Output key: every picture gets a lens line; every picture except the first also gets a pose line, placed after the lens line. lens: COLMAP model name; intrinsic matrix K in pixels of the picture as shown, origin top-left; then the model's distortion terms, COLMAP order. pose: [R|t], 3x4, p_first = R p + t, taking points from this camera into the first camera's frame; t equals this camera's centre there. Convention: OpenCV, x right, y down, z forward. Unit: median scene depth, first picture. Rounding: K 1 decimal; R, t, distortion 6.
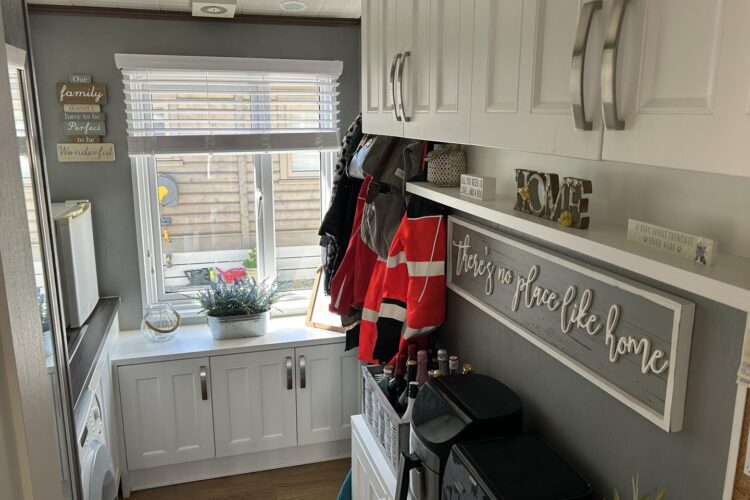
lens RADIAL K [[601.6, 0, 375.0], [0, 601.6, 250.0], [0, 0, 1]] dist [0.008078, 0.003279]
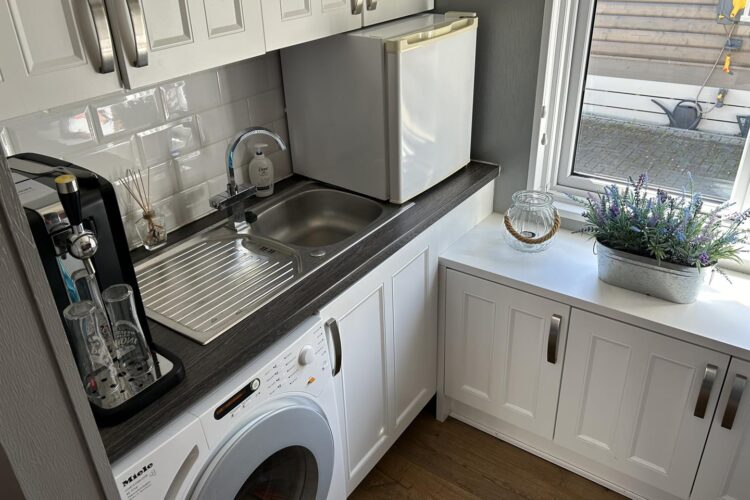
lens RADIAL K [[601.6, 0, 375.0], [0, 601.6, 250.0], [0, 0, 1]] dist [0.008078, 0.003279]
pose [[0.612764, 0.360254, -0.703376, 0.008115], [-0.133605, 0.924463, 0.357096, -0.060645], [0.778890, -0.124841, 0.614609, 0.458070]]
